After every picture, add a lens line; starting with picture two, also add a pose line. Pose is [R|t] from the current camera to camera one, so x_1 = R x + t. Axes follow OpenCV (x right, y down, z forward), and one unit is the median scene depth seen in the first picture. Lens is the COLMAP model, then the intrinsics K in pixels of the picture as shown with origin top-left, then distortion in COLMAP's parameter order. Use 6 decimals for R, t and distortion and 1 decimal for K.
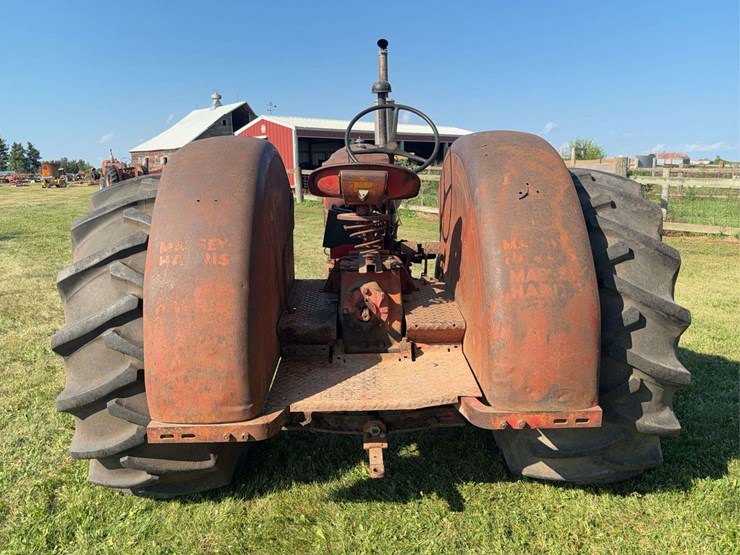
lens RADIAL K [[822.7, 0, 400.8], [0, 822.7, 288.3], [0, 0, 1]] dist [0.139876, -0.306560]
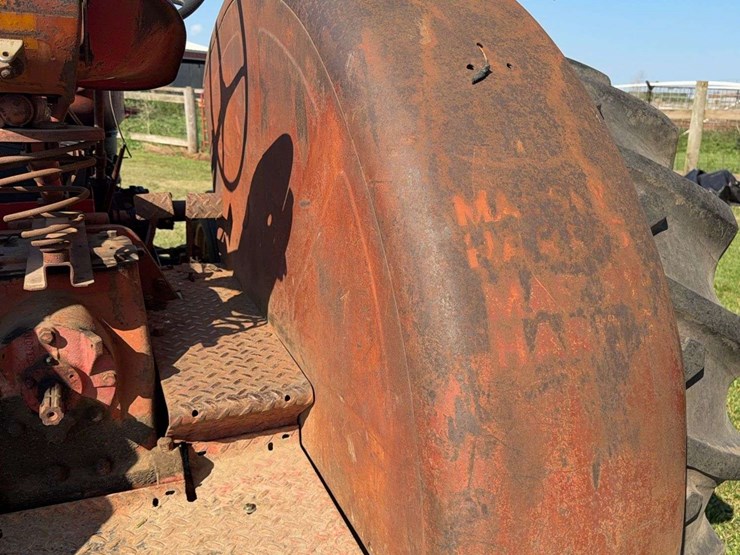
lens RADIAL K [[822.7, 0, 400.8], [0, 822.7, 288.3], [0, 0, 1]] dist [0.139876, -0.306560]
pose [[0.949114, -0.059056, 0.309346, -0.006729], [0.034233, 0.995787, 0.085071, -0.042767], [-0.313067, -0.070152, 0.947137, 0.568364]]
